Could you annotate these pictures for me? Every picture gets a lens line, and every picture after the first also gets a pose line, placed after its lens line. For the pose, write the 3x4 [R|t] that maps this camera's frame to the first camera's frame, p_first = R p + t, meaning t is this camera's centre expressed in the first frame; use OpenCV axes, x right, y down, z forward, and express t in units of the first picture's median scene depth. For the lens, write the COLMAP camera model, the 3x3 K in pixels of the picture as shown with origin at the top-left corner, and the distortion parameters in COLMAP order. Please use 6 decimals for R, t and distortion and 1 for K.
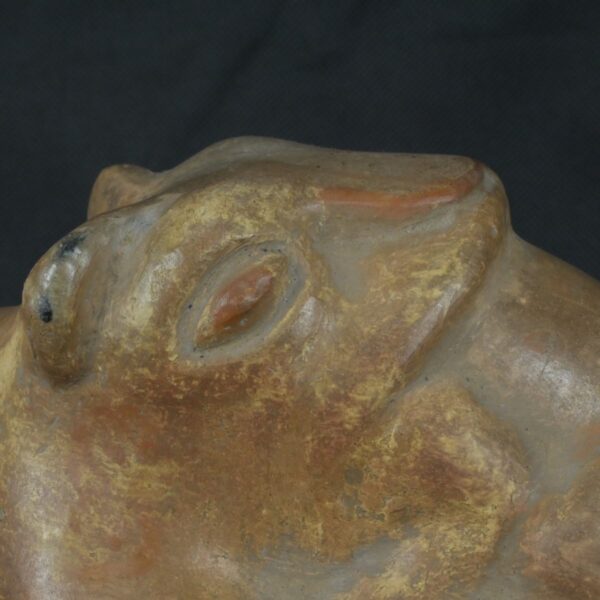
lens RADIAL K [[1984.3, 0, 302.7], [0, 1984.3, 301.1], [0, 0, 1]] dist [0.030592, 0.000000]
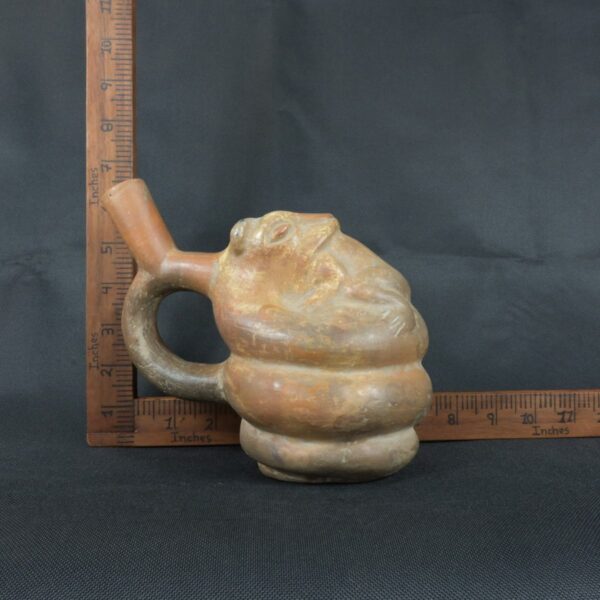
lens RADIAL K [[634.1, 0, 296.7], [0, 634.1, 295.2], [0, 0, 1]] dist [-0.012706, 0.000000]
pose [[0.998954, 0.012154, 0.044092, -0.054833], [0.000861, 0.958877, -0.283819, 0.531053], [-0.045728, 0.283560, 0.957864, -0.319414]]
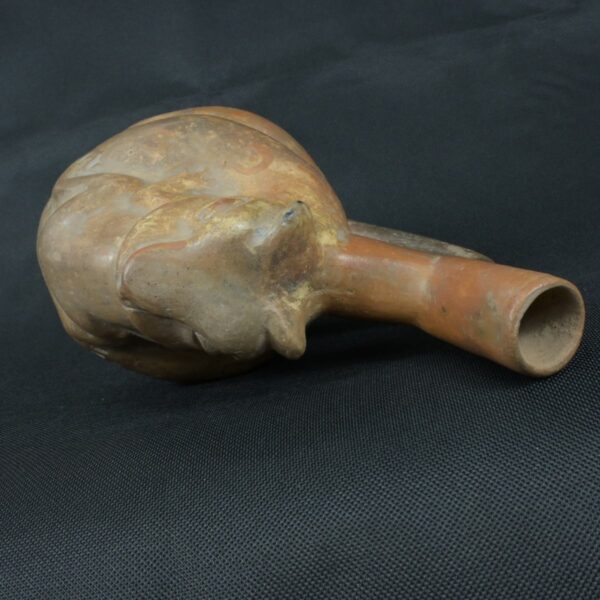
lens RADIAL K [[794.4, 0, 299.2], [0, 794.4, 300.6], [0, 0, 1]] dist [-0.010464, 0.000000]
pose [[-0.993755, 0.039135, 0.104495, -0.226898], [0.073843, -0.471425, 0.878809, -0.932234], [0.083654, 0.881037, 0.465591, 0.630017]]
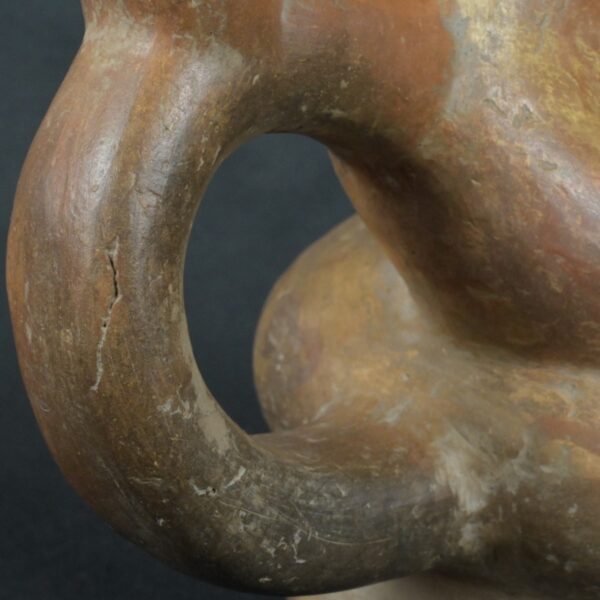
lens RADIAL K [[1984.3, 0, 300.0], [0, 1984.3, 300.9], [0, 0, 1]] dist [0.030592, 0.000000]
pose [[0.514160, -0.106319, 0.851079, -1.180732], [0.249850, 0.967818, -0.030039, 0.215887], [-0.820496, 0.228087, 0.524177, 0.586364]]
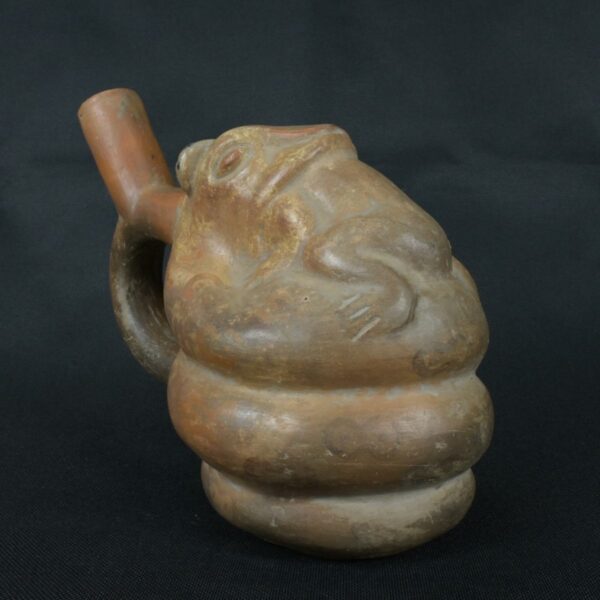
lens RADIAL K [[794.4, 0, 295.1], [0, 794.4, 297.4], [0, 0, 1]] dist [-0.010464, 0.000000]
pose [[0.854099, 0.075391, -0.514617, 0.649591], [-0.147984, 0.983769, -0.101485, 0.293771], [0.498614, 0.162834, 0.851393, 0.091271]]
